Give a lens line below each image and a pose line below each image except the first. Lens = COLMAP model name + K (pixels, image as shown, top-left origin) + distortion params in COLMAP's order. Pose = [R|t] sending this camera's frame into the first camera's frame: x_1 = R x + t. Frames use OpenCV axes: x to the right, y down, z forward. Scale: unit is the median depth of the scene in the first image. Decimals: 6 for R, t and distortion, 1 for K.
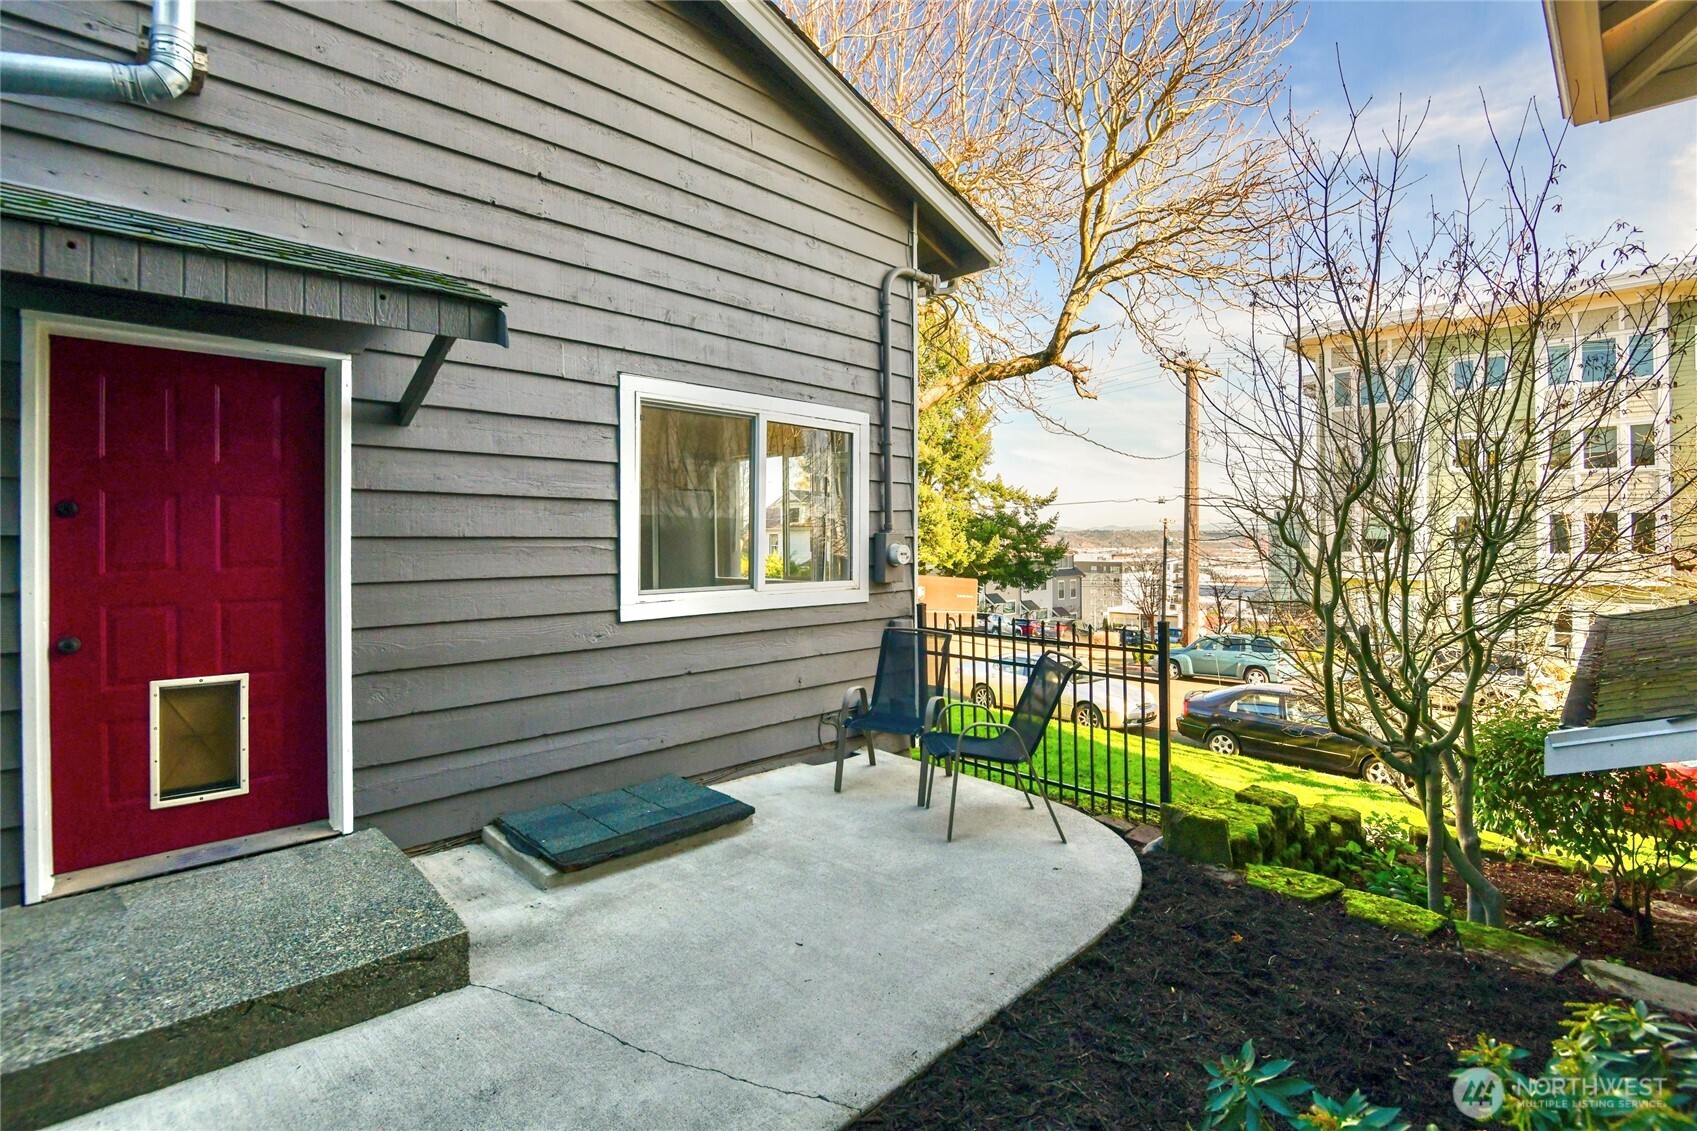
lens RADIAL K [[784.9, 0, 837.5], [0, 784.9, 549.7], [0, 0, 1]] dist [-0.001619, -0.000126]
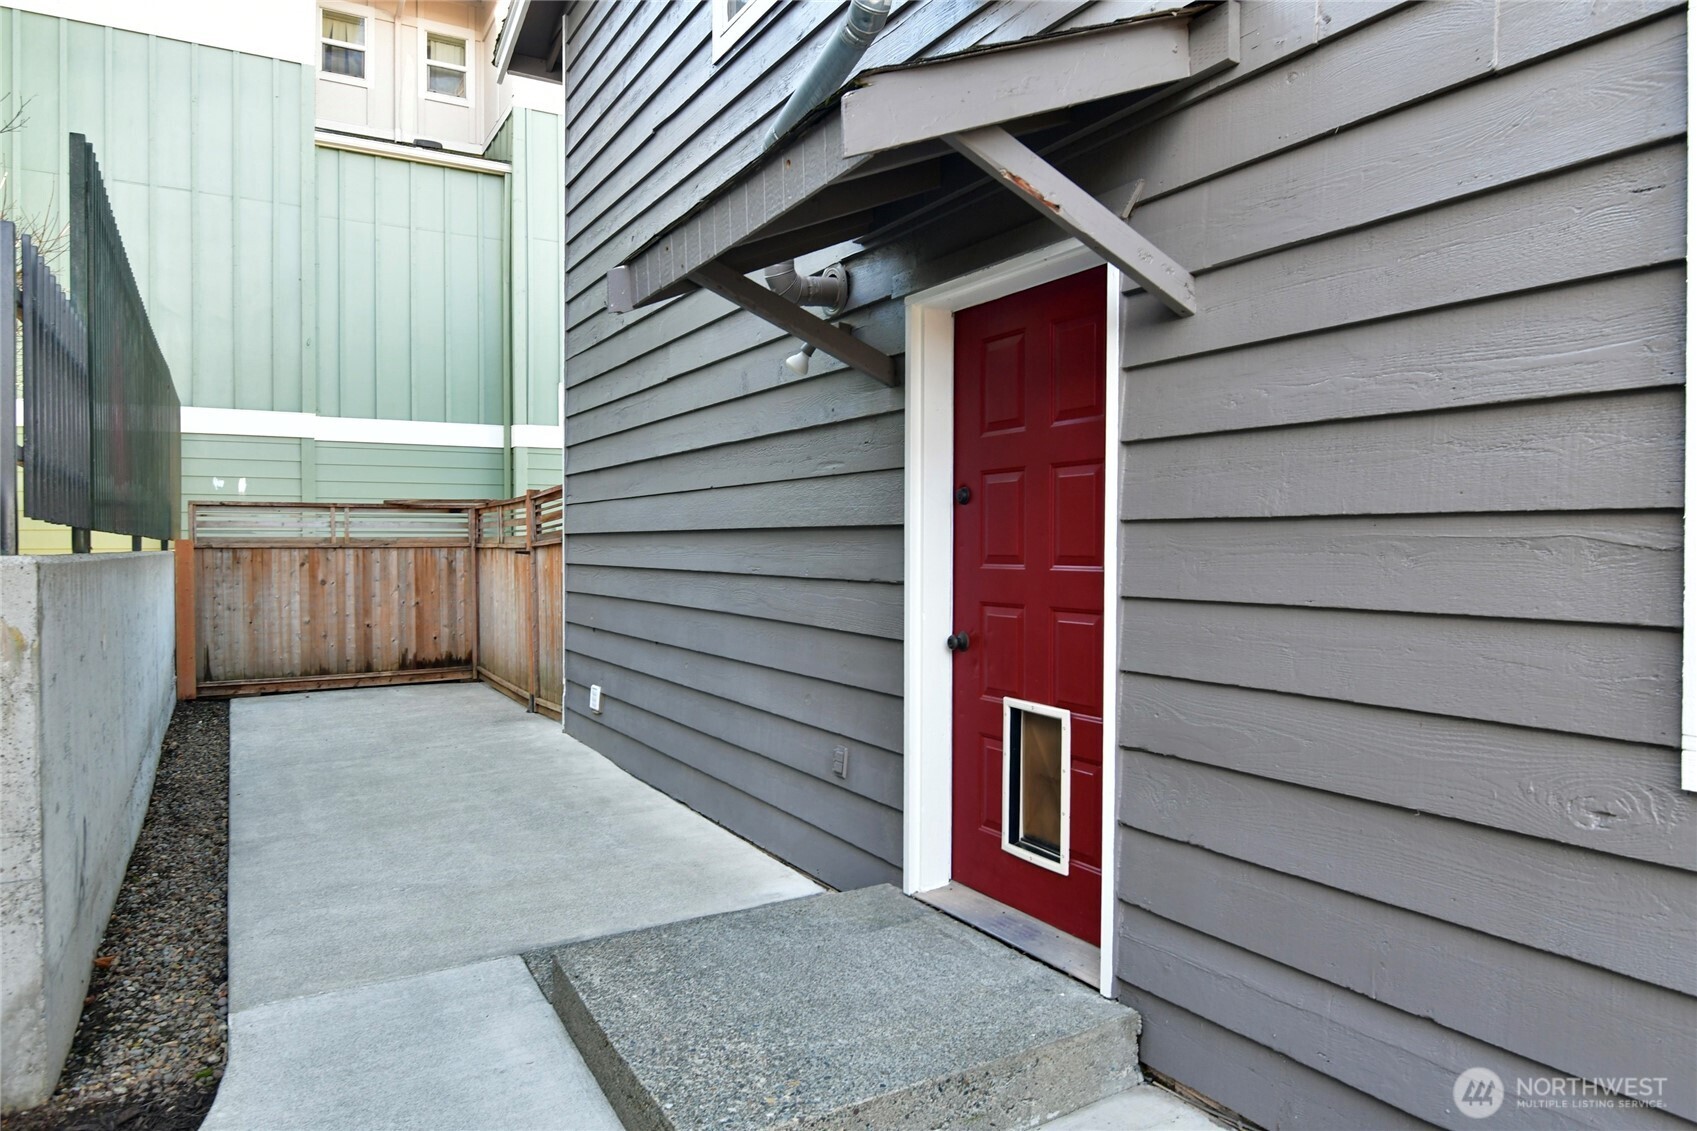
lens RADIAL K [[1044.2, 0, 849.5], [0, 1044.2, 565.4], [0, 0, 1]] dist [-0.083858, -0.000396]
pose [[-0.231886, 0.028996, -0.972311, 0.224695], [-0.007922, 0.999466, 0.031695, -0.004050], [0.972711, 0.015052, -0.231532, 1.087980]]
